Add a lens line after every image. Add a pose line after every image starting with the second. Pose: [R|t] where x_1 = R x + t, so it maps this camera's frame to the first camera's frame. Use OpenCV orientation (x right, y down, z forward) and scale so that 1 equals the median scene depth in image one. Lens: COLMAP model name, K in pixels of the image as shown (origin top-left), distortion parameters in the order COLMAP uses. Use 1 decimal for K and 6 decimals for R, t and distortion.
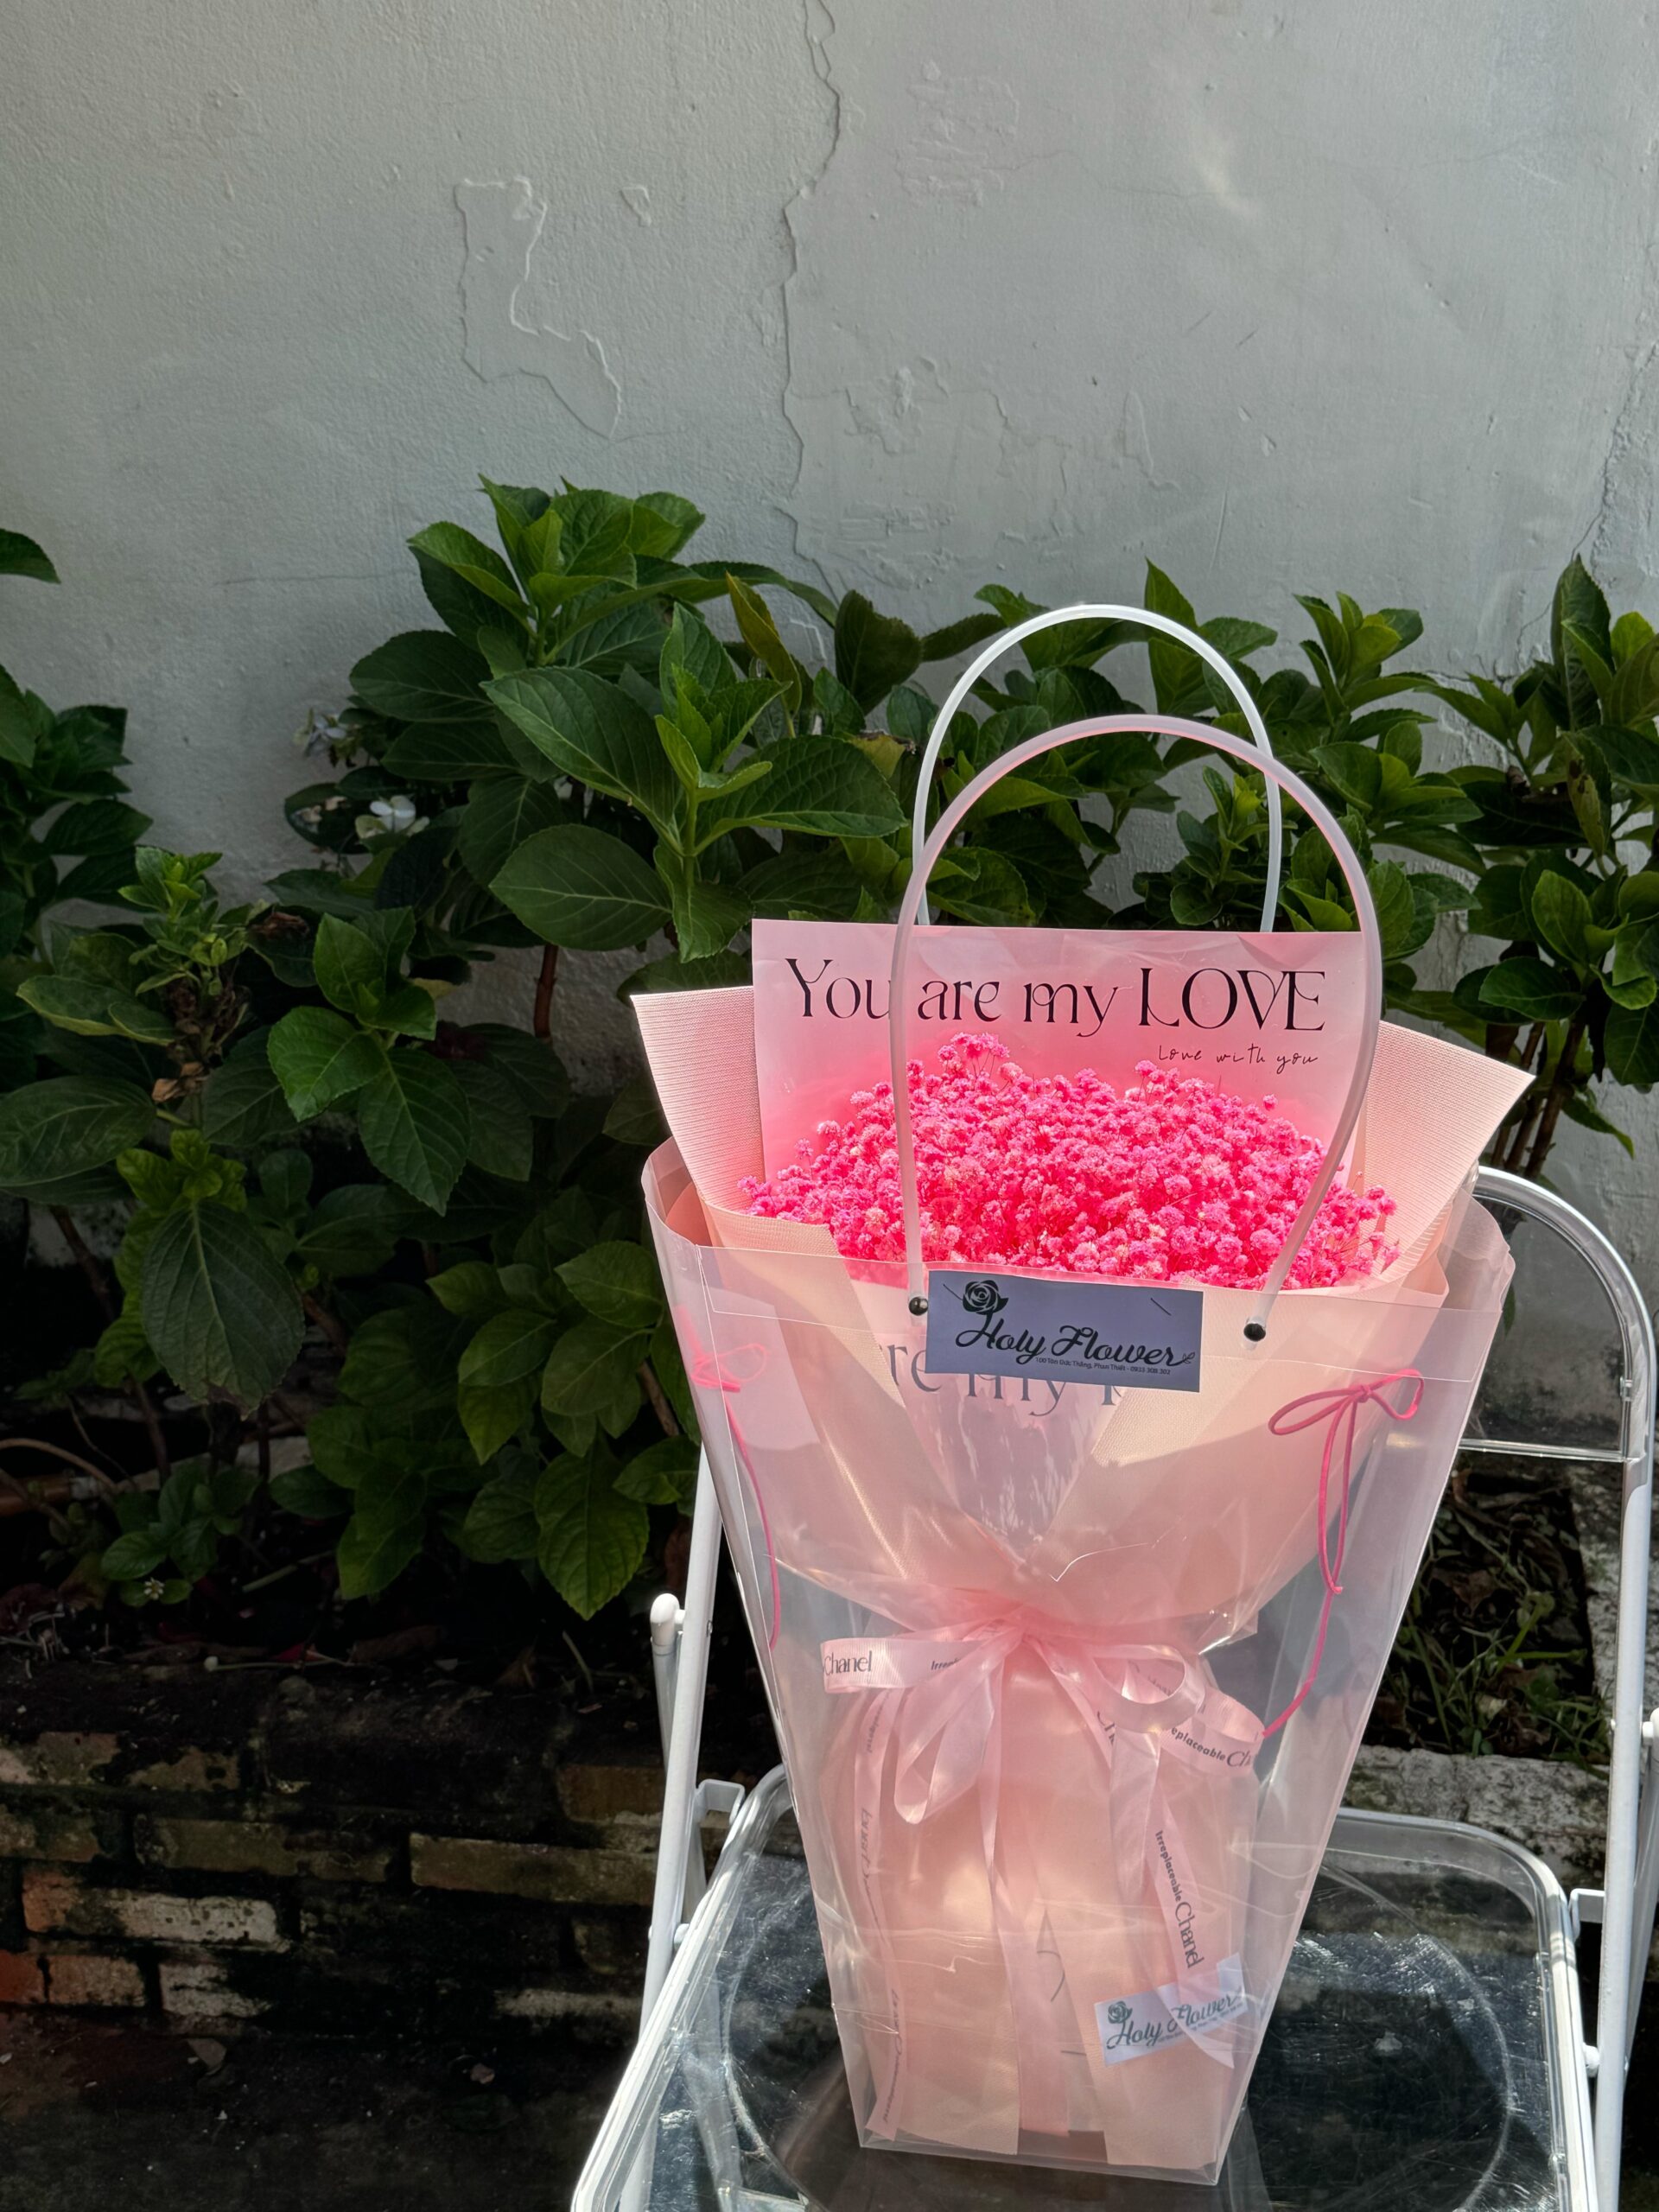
lens RADIAL K [[2533.3, 0, 829.0], [0, 2533.3, 1028.7], [0, 0, 1]] dist [0.194512, -0.427614]
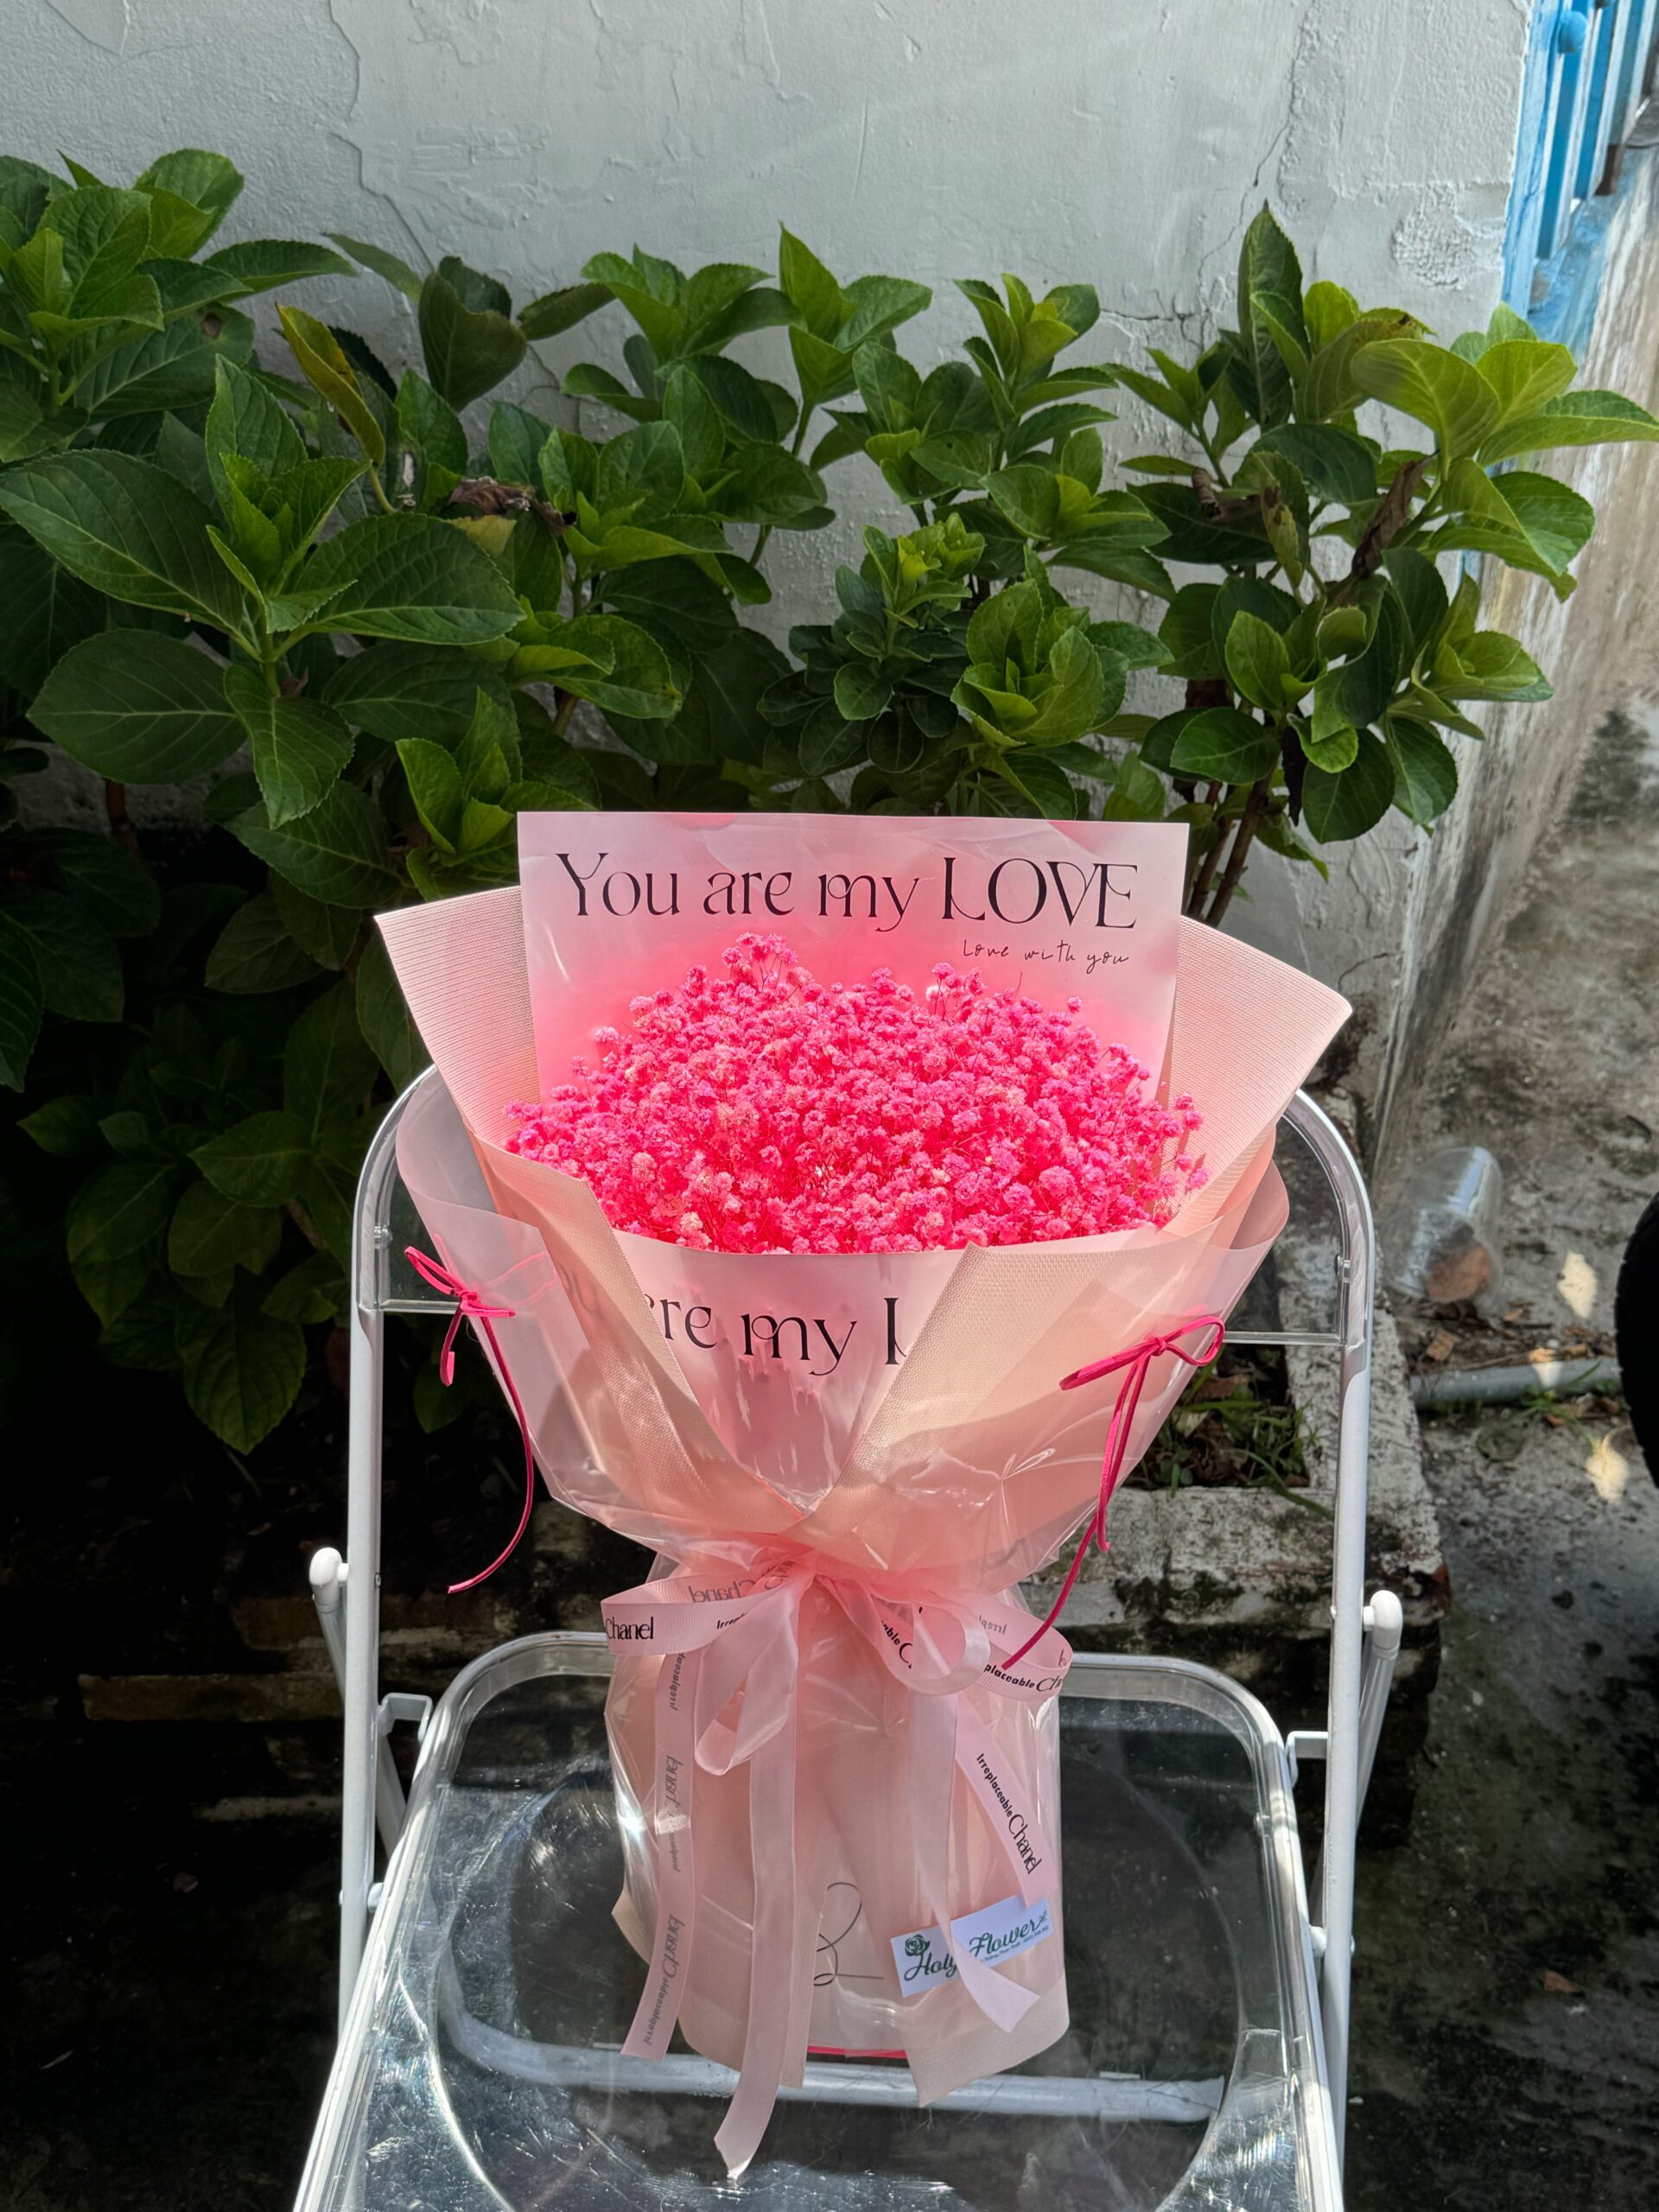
lens RADIAL K [[2533.3, 0, 829.0], [0, 2533.3, 1028.7], [0, 0, 1]] dist [0.194512, -0.427614]
pose [[0.989033, -0.083718, 0.121680, 0.014144], [0.051891, 0.968280, 0.244418, -0.136667], [-0.138283, -0.235424, 0.962005, 0.115486]]
